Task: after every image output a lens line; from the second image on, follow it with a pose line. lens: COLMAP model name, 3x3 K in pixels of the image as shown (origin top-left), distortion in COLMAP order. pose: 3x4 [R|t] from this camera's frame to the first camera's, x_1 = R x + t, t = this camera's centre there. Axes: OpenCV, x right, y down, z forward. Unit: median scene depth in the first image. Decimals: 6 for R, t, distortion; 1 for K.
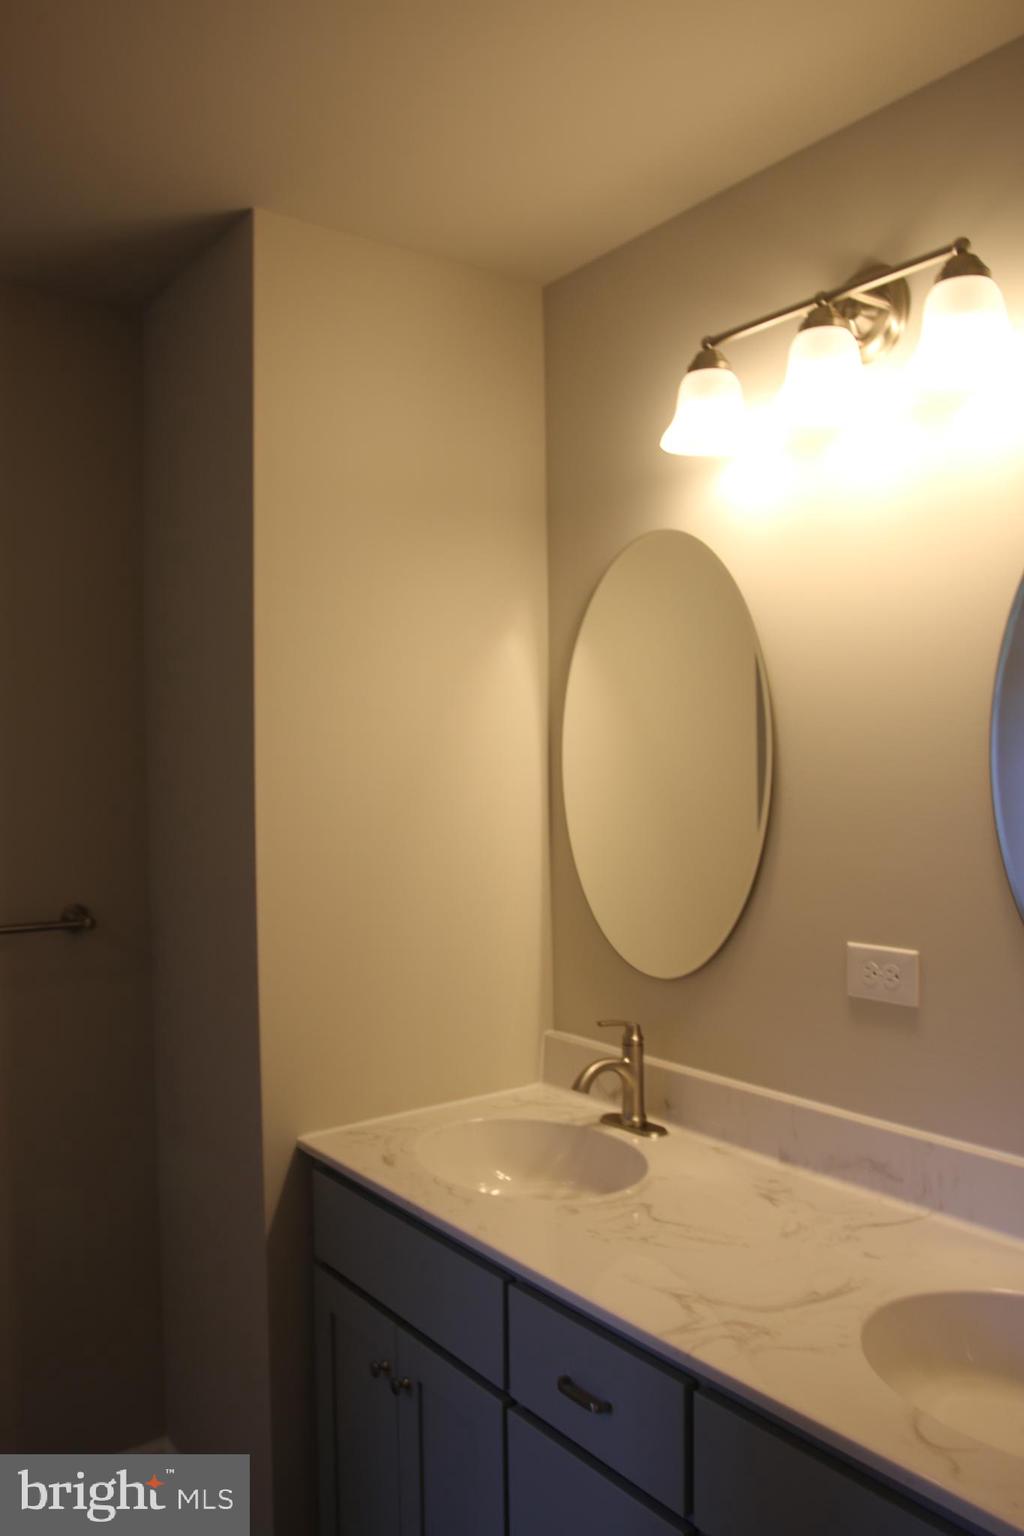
lens RADIAL K [[1191.8, 0, 512.0], [0, 1191.8, 768.0], [0, 0, 1]] dist [-0.087567, 0.056492]
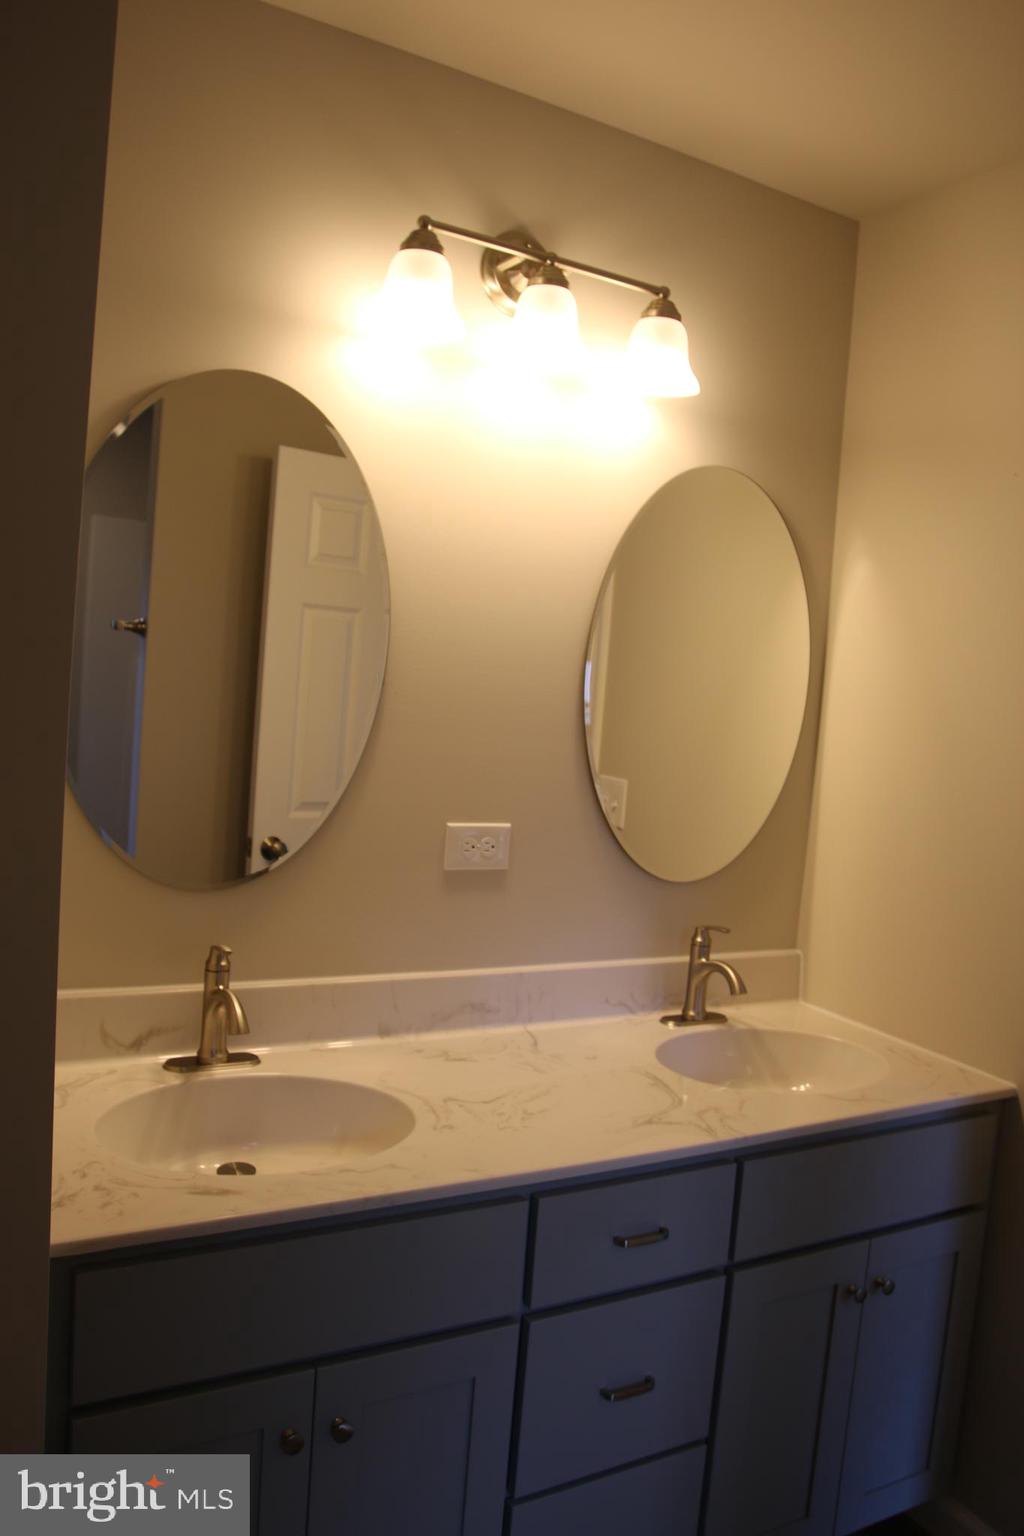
lens RADIAL K [[1191.8, 0, 512.0], [0, 1191.8, 768.0], [0, 0, 1]] dist [-0.087567, 0.056492]
pose [[0.105947, -0.051230, 0.993051, -0.871600], [-0.078799, 0.995099, 0.059742, 0.023140], [-0.991245, -0.084581, 0.101391, 0.863728]]
